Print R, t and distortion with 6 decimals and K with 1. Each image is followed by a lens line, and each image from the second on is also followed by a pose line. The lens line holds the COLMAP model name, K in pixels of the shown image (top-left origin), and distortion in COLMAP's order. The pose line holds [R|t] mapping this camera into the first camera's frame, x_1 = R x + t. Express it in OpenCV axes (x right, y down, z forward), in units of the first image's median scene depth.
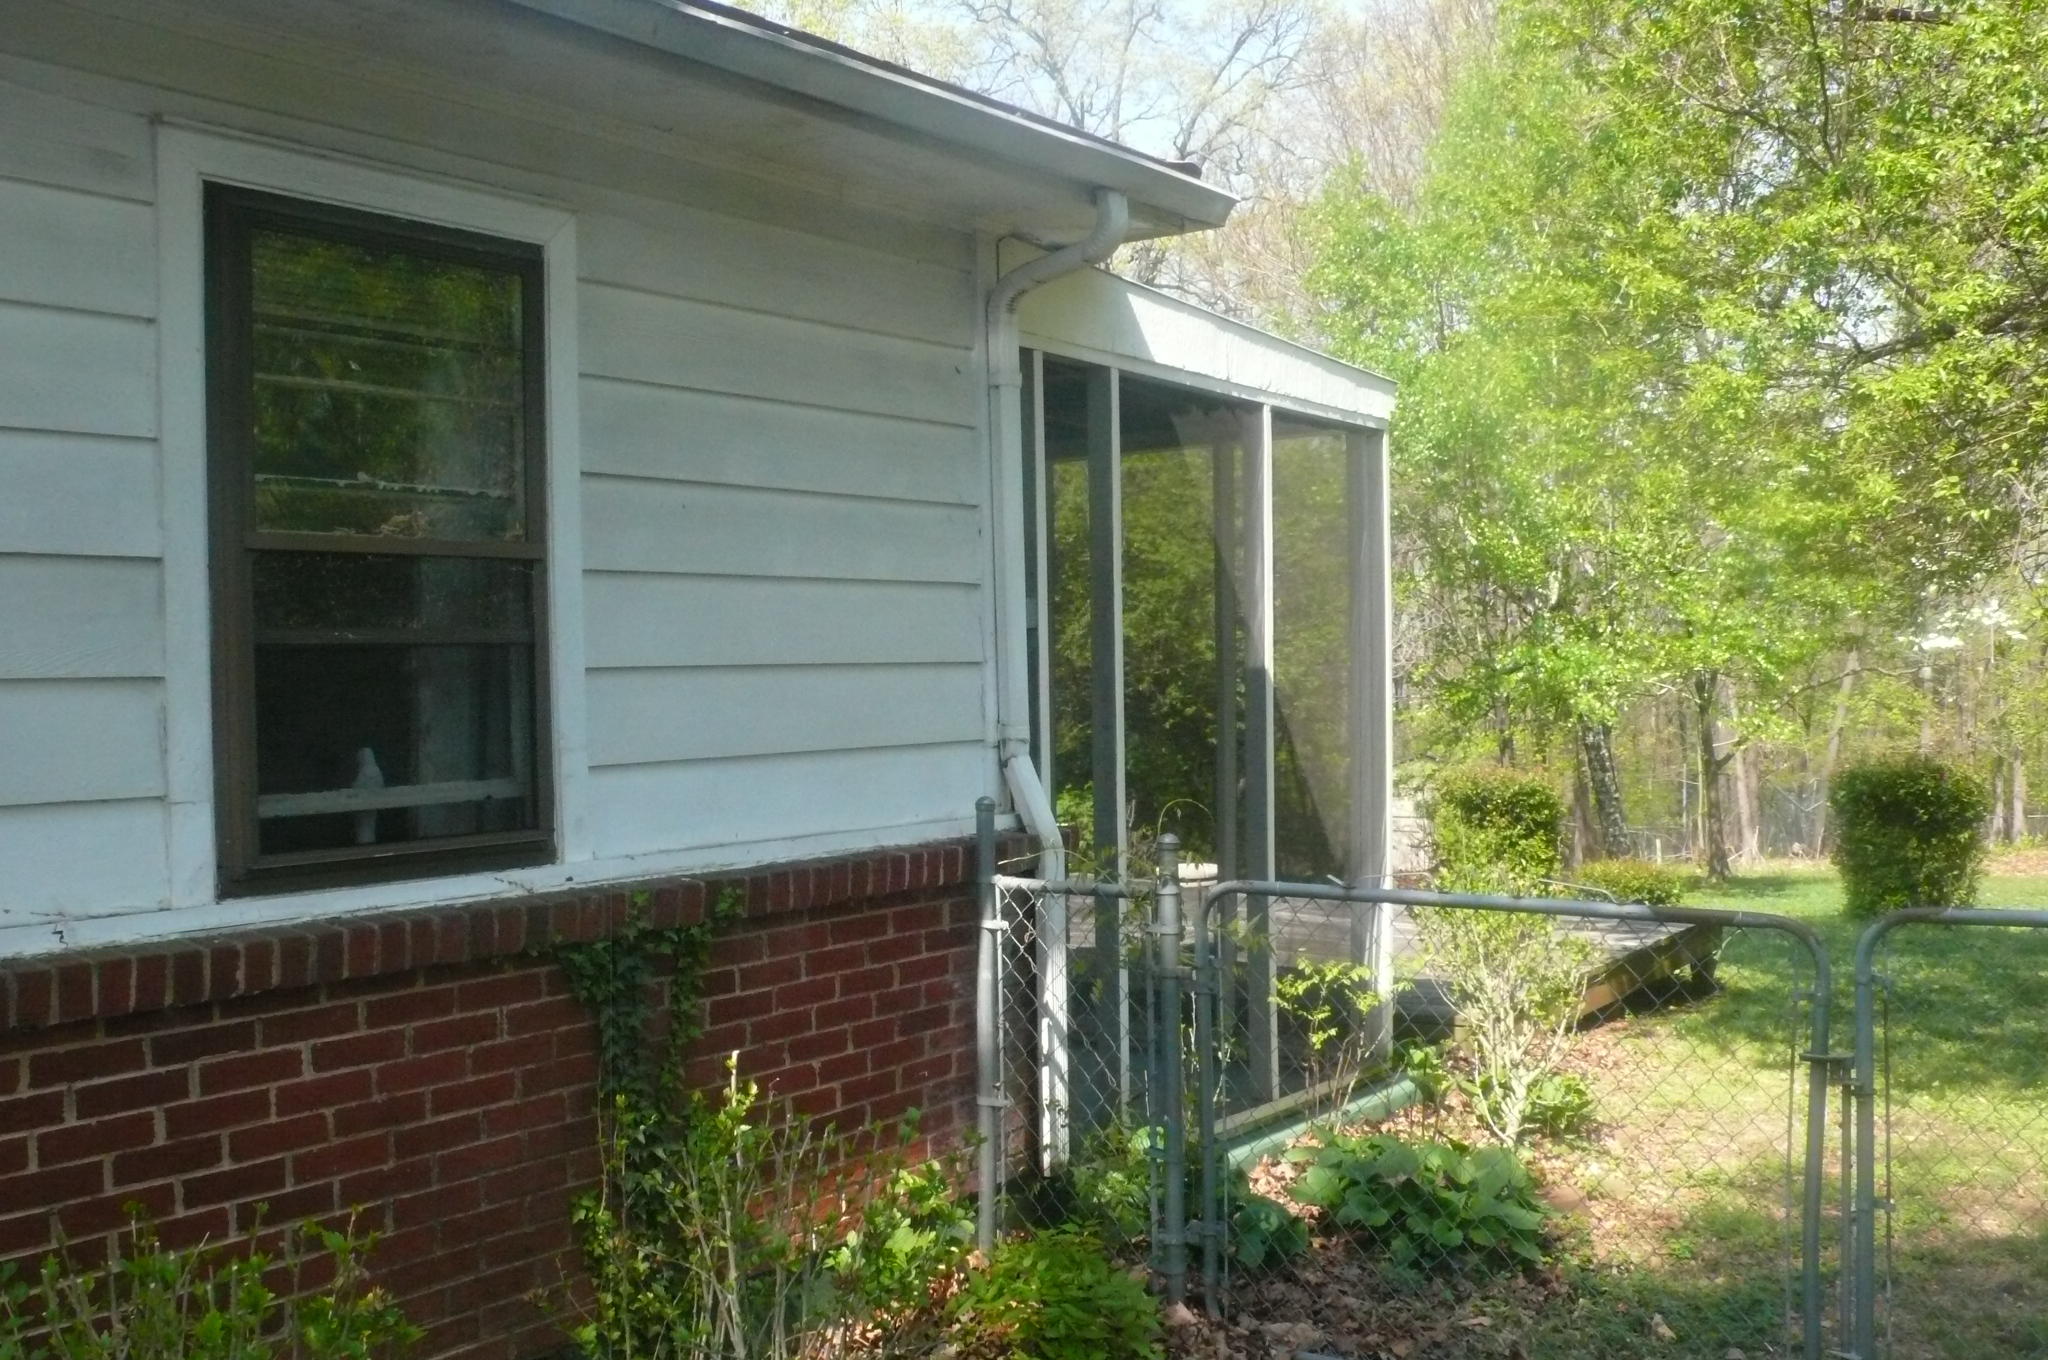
lens RADIAL K [[1859.8, 0, 986.5], [0, 1859.8, 687.1], [0, 0, 1]] dist [-0.117392, 0.073516]
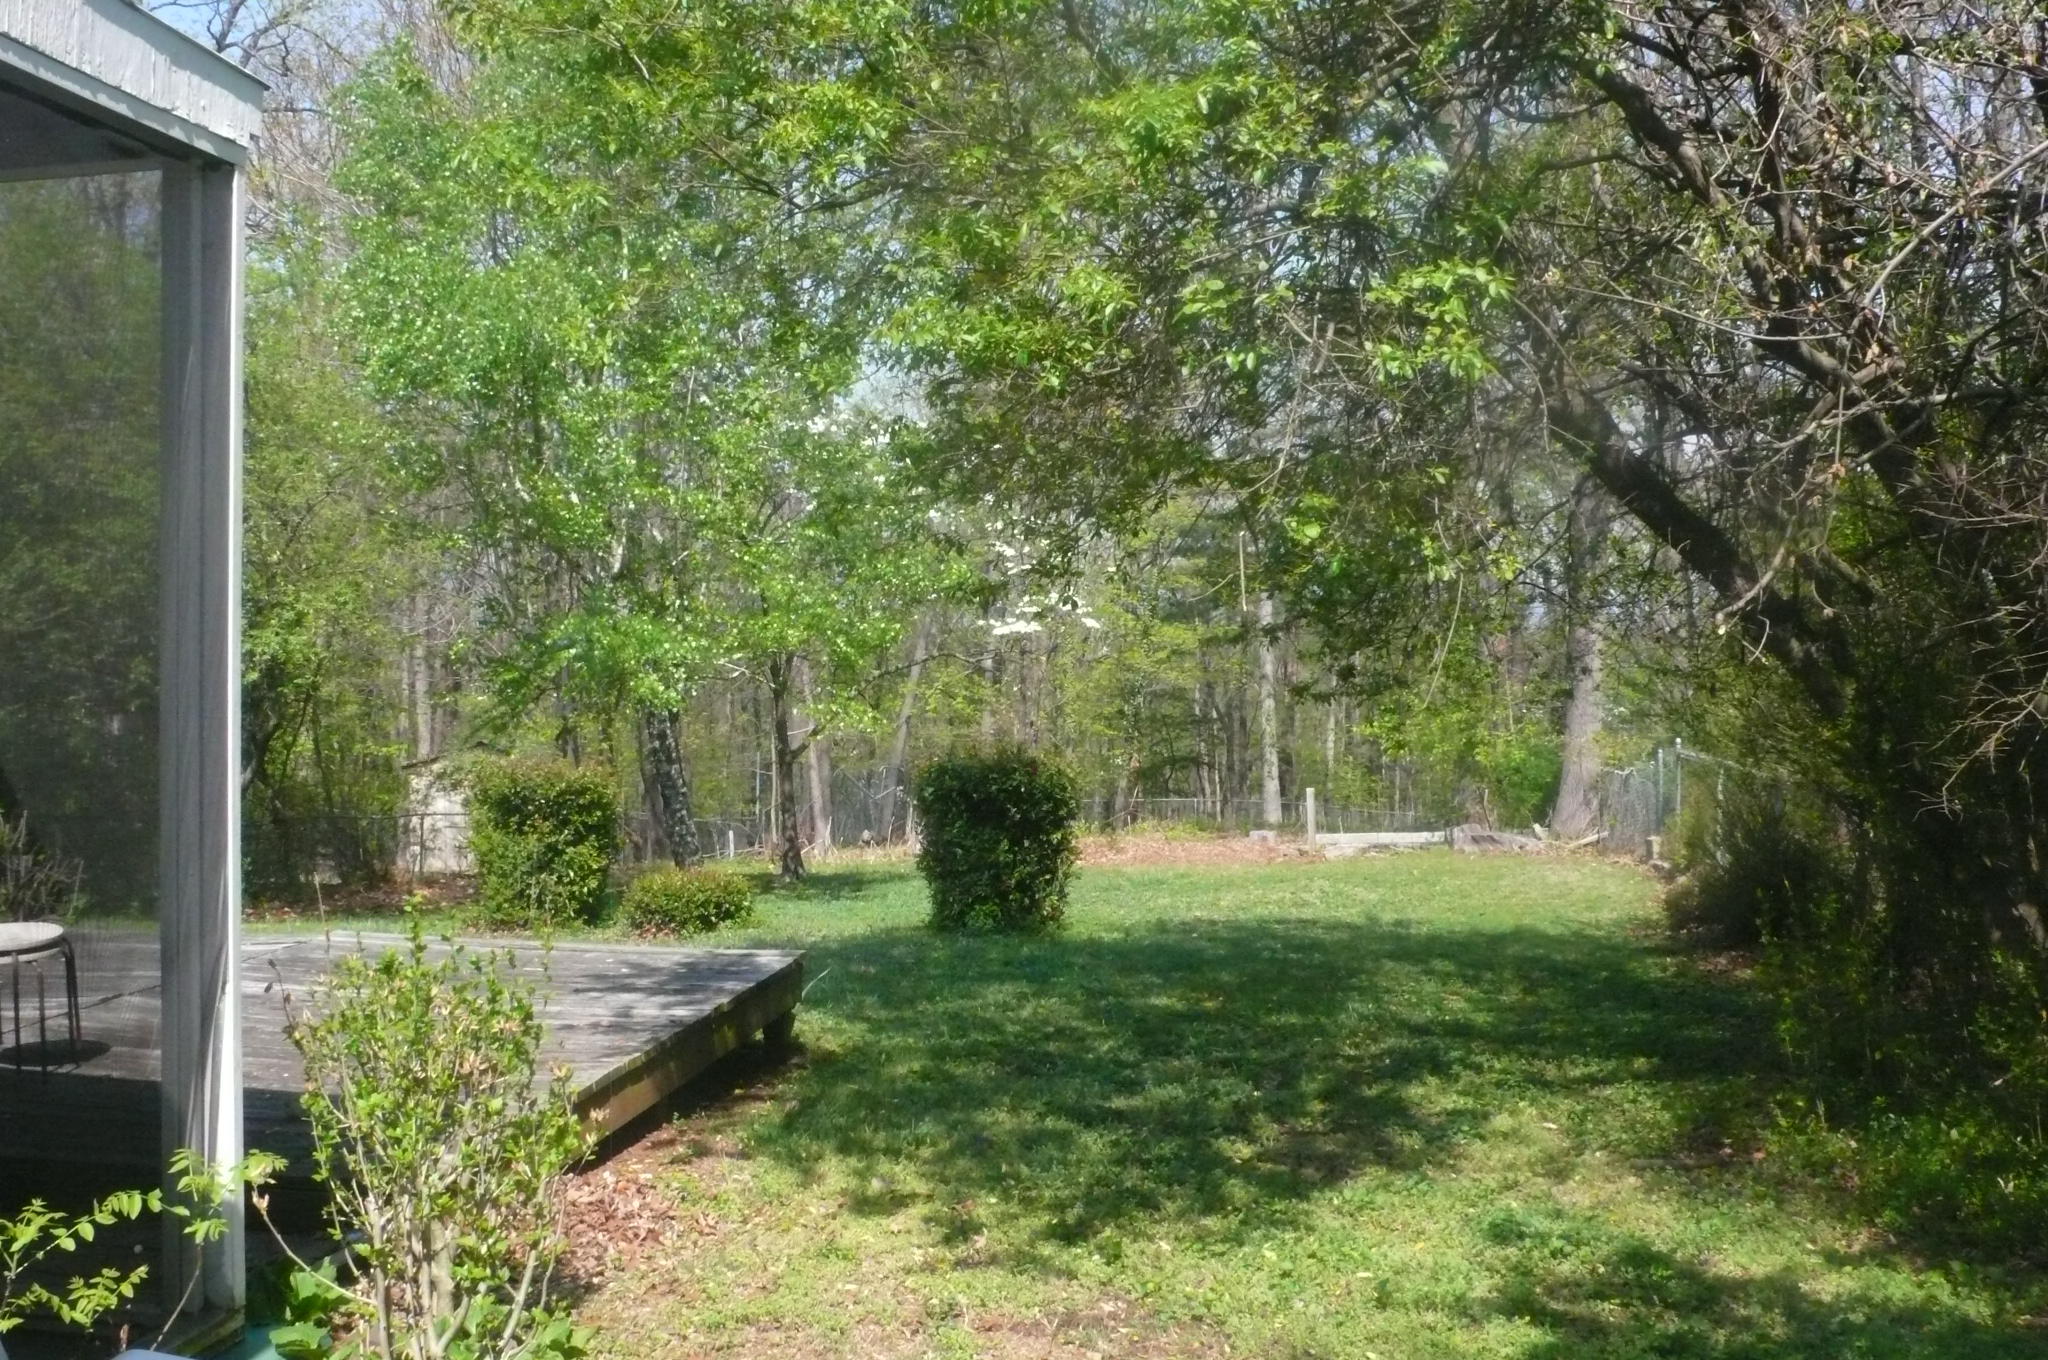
lens RADIAL K [[1859.8, 0, 1018.4], [0, 1859.8, 678.7], [0, 0, 1]] dist [-0.117392, 0.073516]
pose [[0.876249, 0.013264, 0.481676, 0.054492], [-0.014748, 0.999891, -0.000706, 0.003177], [-0.481633, -0.006485, 0.876349, 0.140785]]
